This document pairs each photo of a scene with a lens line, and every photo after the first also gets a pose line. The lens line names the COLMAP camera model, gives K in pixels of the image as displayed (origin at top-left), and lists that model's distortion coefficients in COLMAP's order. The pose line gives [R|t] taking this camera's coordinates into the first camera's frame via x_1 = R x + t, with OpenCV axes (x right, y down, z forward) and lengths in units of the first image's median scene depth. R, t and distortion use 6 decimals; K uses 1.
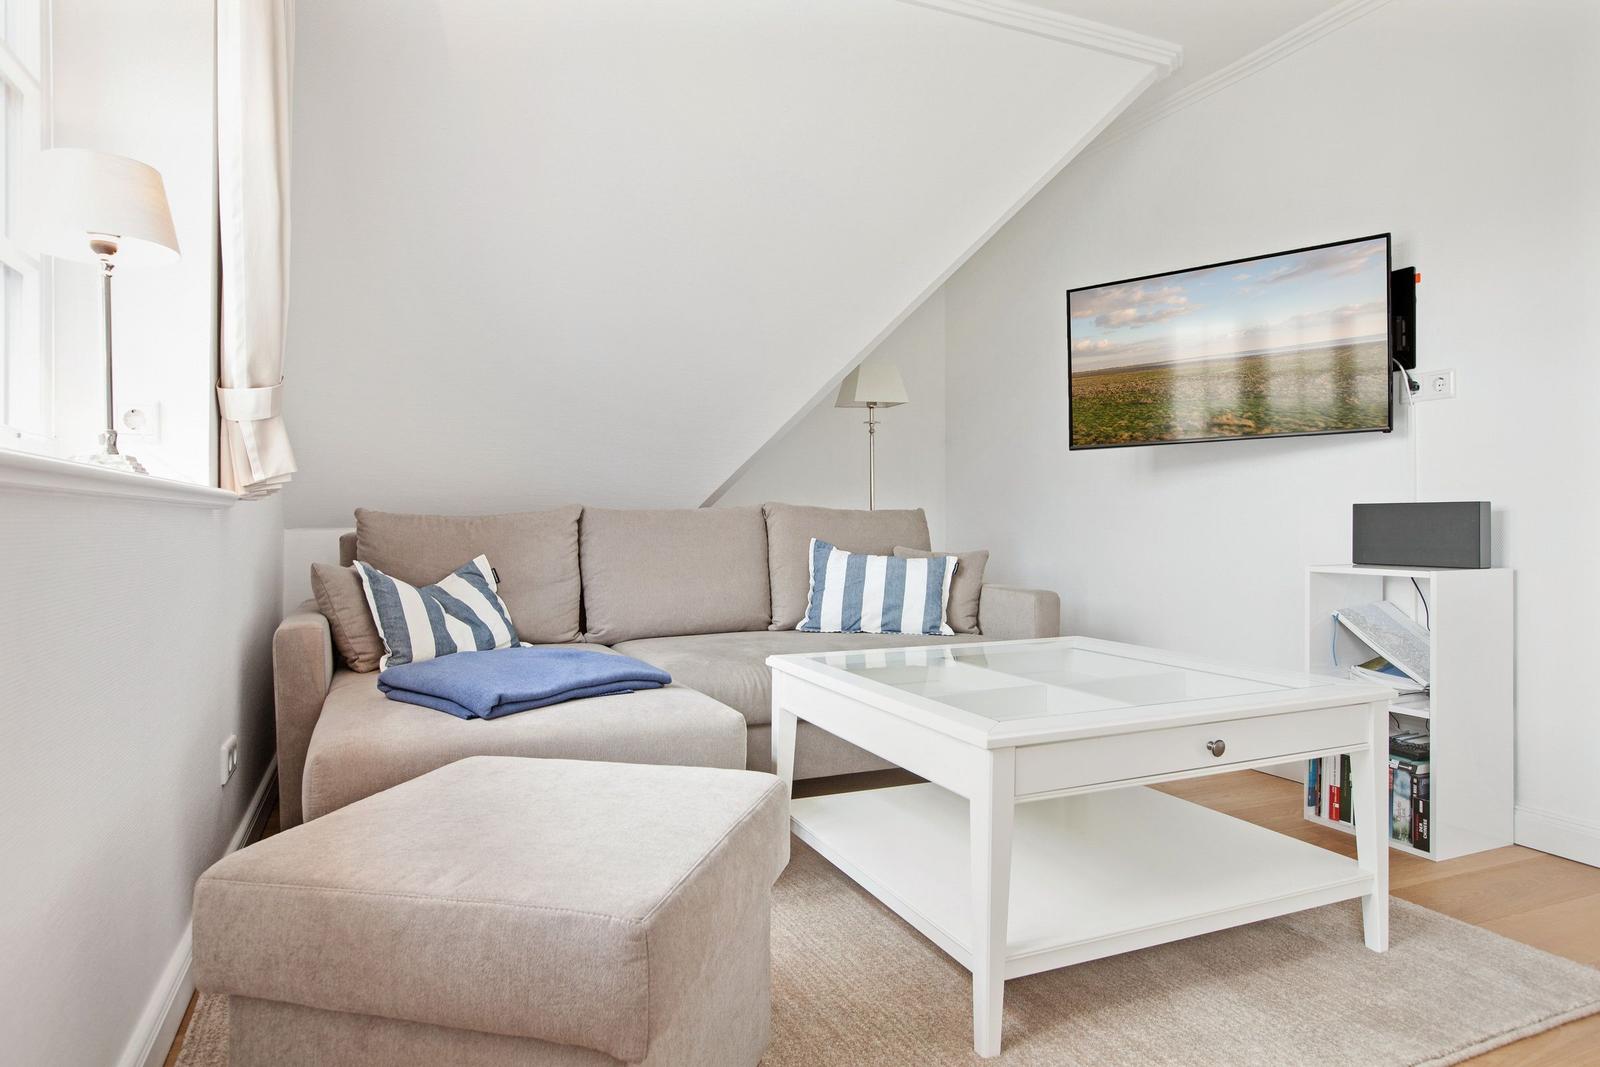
lens RADIAL K [[930.7, 0, 793.8], [0, 930.7, 528.6], [0, 0, 1]] dist [0.000201, 0.000183]
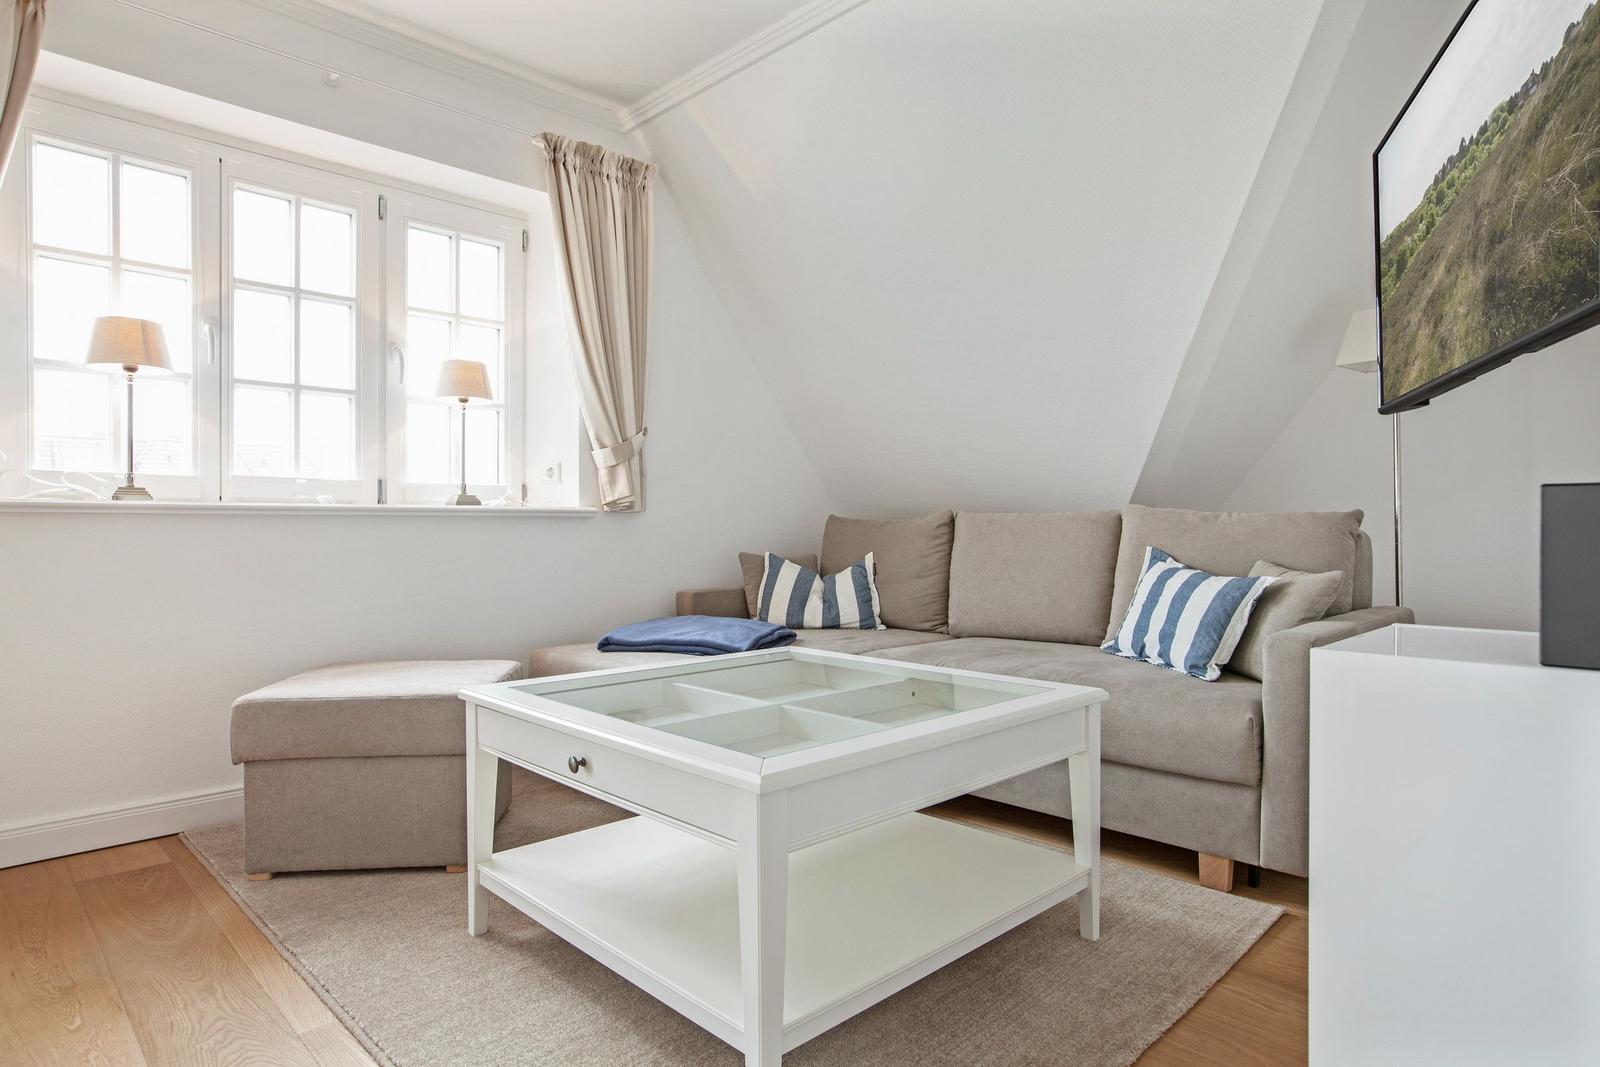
lens RADIAL K [[913.2, 0, 789.7], [0, 913.2, 522.9], [0, 0, 1]] dist [-0.036021, 0.000054]
pose [[0.355256, -0.002268, -0.934766, 1.133212], [-0.009122, 0.999941, -0.005893, -0.003791], [0.934725, 0.010621, 0.355214, 0.701786]]
